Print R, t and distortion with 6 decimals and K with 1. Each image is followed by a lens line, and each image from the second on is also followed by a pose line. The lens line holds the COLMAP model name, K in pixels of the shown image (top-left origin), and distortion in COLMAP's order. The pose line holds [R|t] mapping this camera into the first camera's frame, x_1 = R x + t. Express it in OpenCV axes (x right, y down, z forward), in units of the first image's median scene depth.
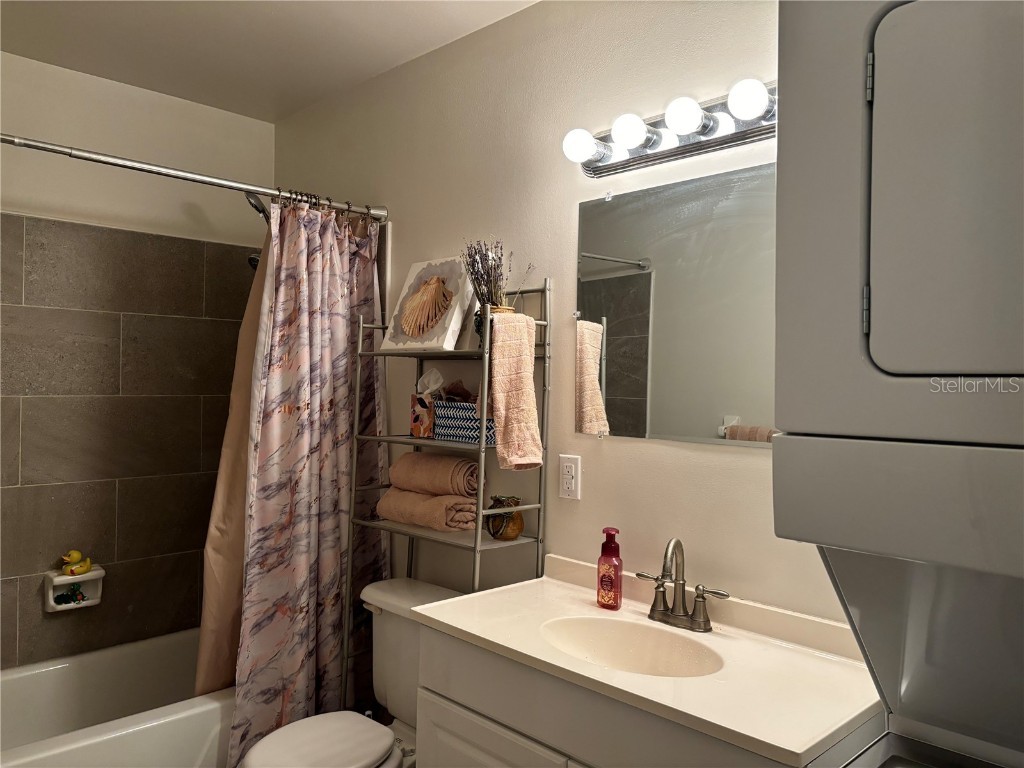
lens RADIAL K [[773.0, 0, 512.2], [0, 773.0, 388.7], [0, 0, 1]] dist [0.055641, -0.063194]
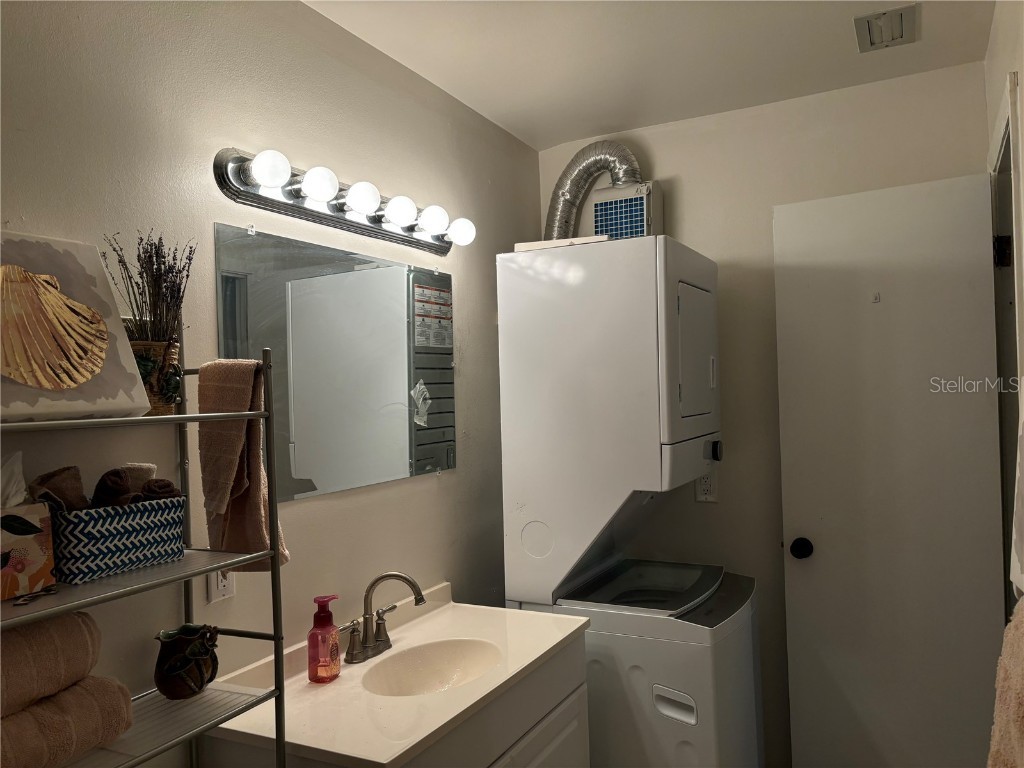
lens RADIAL K [[773.0, 0, 512.2], [0, 773.0, 388.7], [0, 0, 1]] dist [0.055641, -0.063194]
pose [[-0.309597, -0.000960, 0.950867, -0.803284], [0.040406, 0.999083, 0.014165, -0.072602], [-0.950009, 0.042806, -0.309274, 1.017008]]
